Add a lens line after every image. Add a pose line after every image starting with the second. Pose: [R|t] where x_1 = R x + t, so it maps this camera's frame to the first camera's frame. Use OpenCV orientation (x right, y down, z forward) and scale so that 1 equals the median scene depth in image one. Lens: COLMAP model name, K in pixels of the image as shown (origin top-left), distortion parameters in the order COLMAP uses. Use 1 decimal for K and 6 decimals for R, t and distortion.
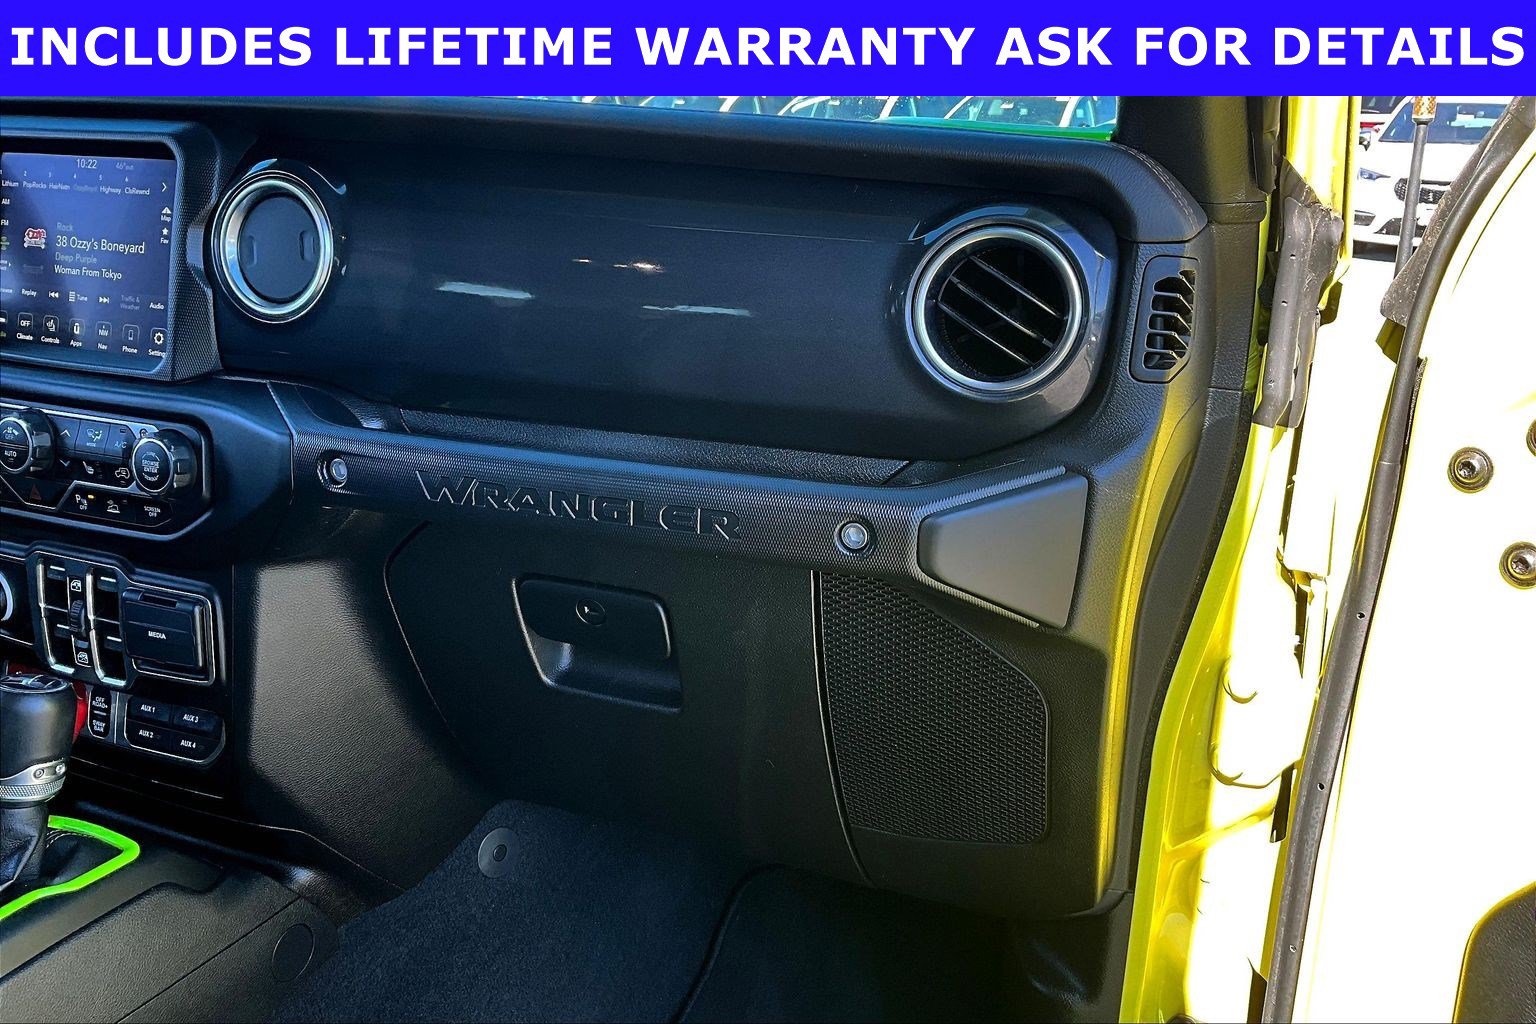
lens RADIAL K [[1275.1, 0, 763.9], [0, 1275.1, 510.5], [0, 0, 1]] dist [0.023607, -0.061729]
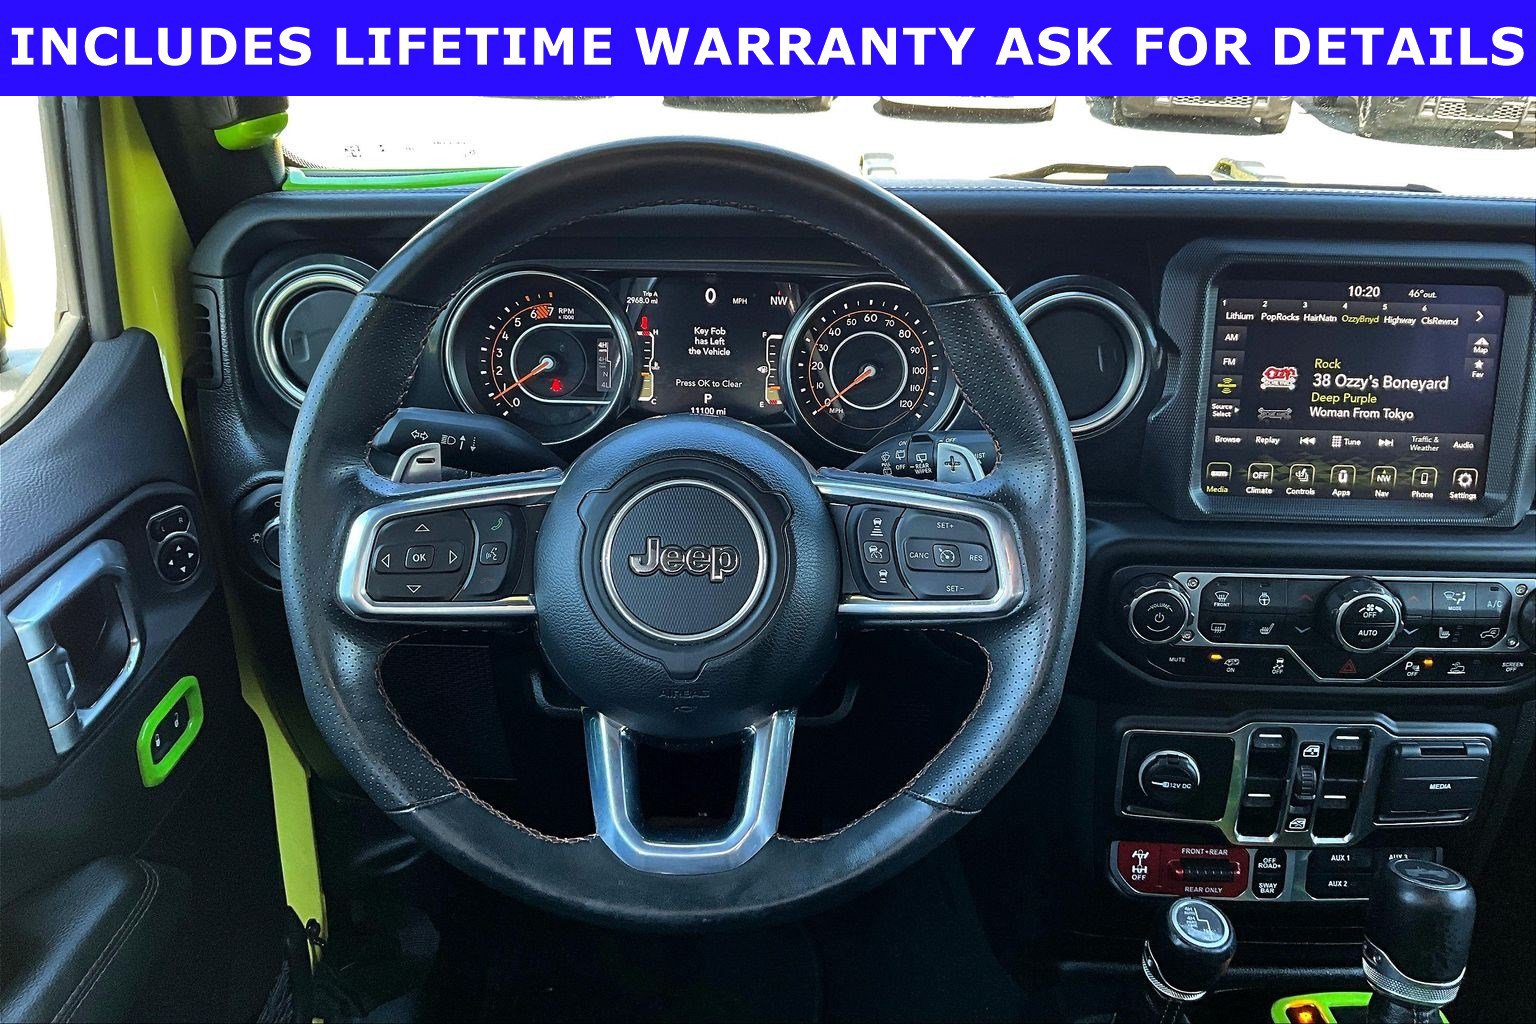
lens RADIAL K [[1275.1, 0, 760.5], [0, 1275.1, 514.1], [0, 0, 1]] dist [0.023607, -0.061729]
pose [[0.922689, -0.151770, 0.354415, -1.243239], [0.113426, 0.985435, 0.126695, -0.278065], [-0.368482, -0.076700, 0.926465, 0.325085]]
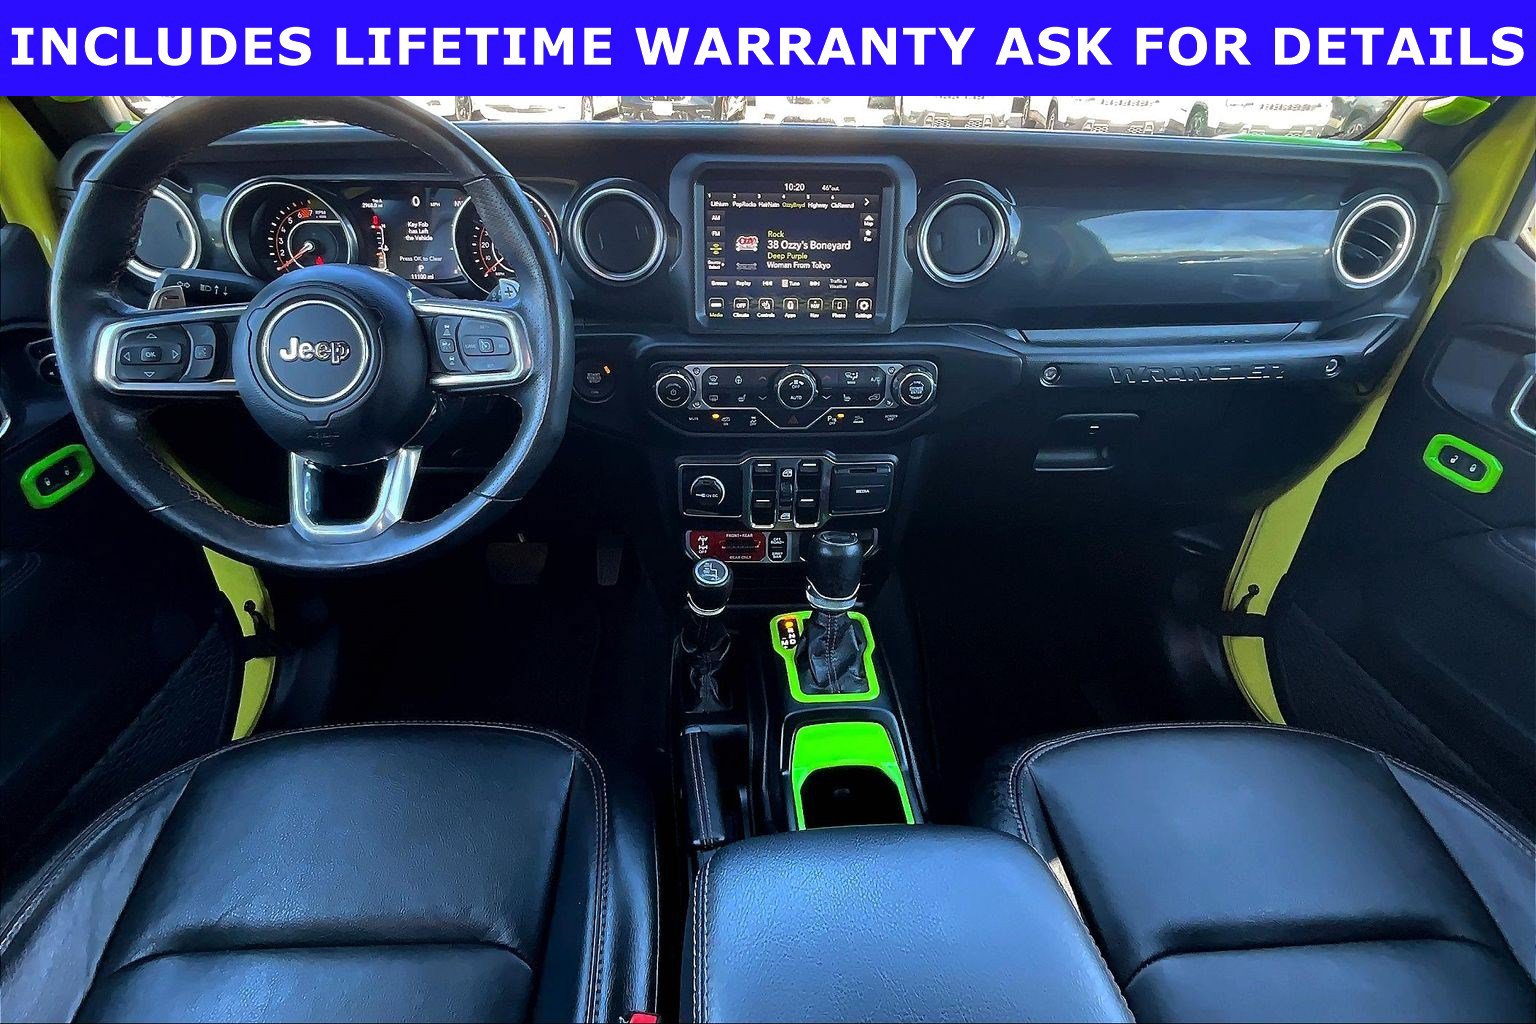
lens RADIAL K [[755.3, 0, 744.9], [0, 755.3, 494.7], [0, 0, 1]] dist [-0.010359, -0.002046]
pose [[0.897288, -0.228611, 0.377639, -0.973108], [0.130437, 0.954565, 0.267939, -0.175580], [-0.421735, -0.191161, 0.886339, 0.209550]]
